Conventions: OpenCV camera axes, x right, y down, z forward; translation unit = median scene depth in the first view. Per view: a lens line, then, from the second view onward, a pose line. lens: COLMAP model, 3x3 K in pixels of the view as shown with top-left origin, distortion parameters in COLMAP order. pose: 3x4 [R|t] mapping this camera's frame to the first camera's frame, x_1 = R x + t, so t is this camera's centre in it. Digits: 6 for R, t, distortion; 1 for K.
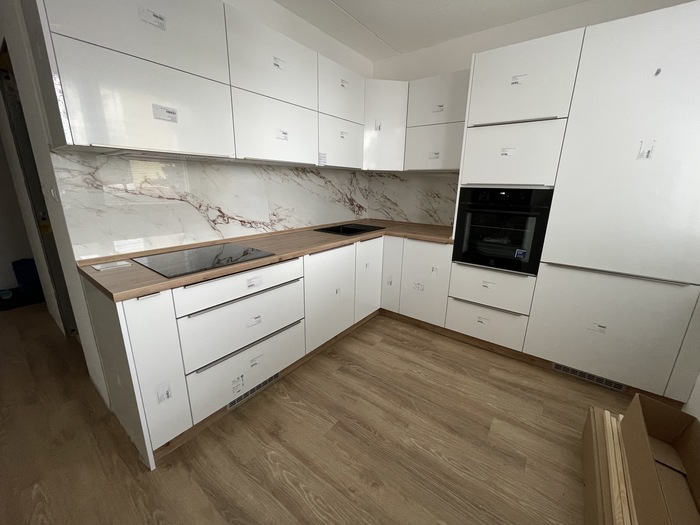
lens RADIAL K [[282.6, 0, 349.7], [0, 282.6, 260.1], [0, 0, 1]] dist [-0.003400, 0.000536]
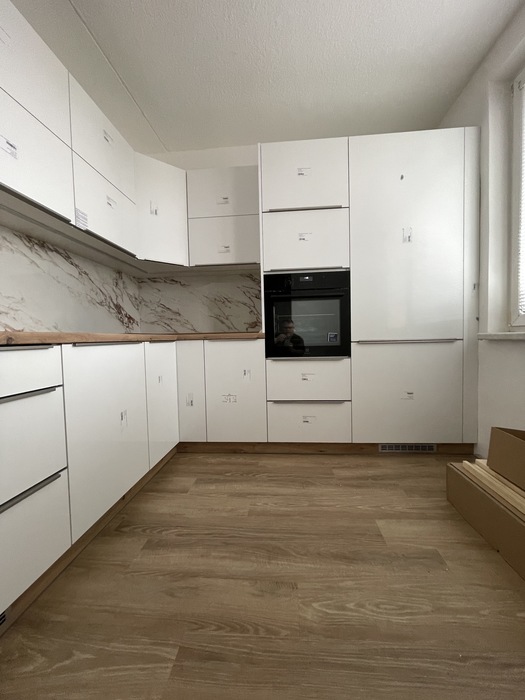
lens RADIAL K [[282.6, 0, 266.1], [0, 282.6, 349.8], [0, 0, 1]] dist [-0.003400, 0.000536]
pose [[0.840120, -0.060764, 0.538986, -0.120489], [0.176649, 0.970180, -0.165969, 0.146614], [-0.512829, 0.234645, 0.825802, 0.332827]]
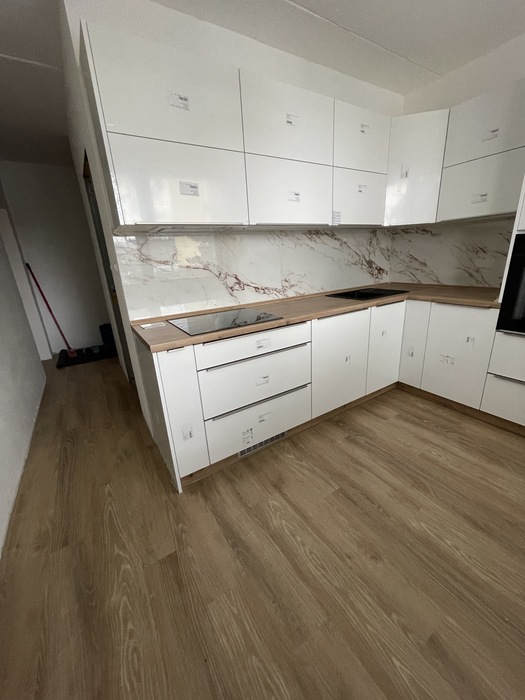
lens RADIAL K [[282.6, 0, 266.3], [0, 282.6, 350.4], [0, 0, 1]] dist [-0.003400, 0.000536]
pose [[0.937534, 0.043034, -0.345223, 0.031071], [-0.019856, 0.997321, 0.070397, 0.023241], [0.347327, -0.059145, 0.935877, 0.014310]]
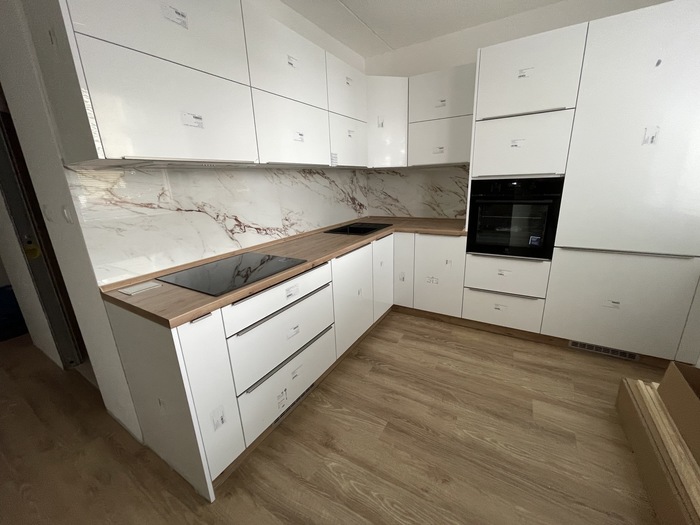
lens RADIAL K [[282.6, 0, 350.1], [0, 282.6, 260.0], [0, 0, 1]] dist [-0.003400, 0.000536]
pose [[0.992642, -0.082898, 0.088257, -0.176185], [0.082081, 0.996543, 0.012856, -0.020012], [-0.089017, -0.005517, 0.996015, 0.021077]]
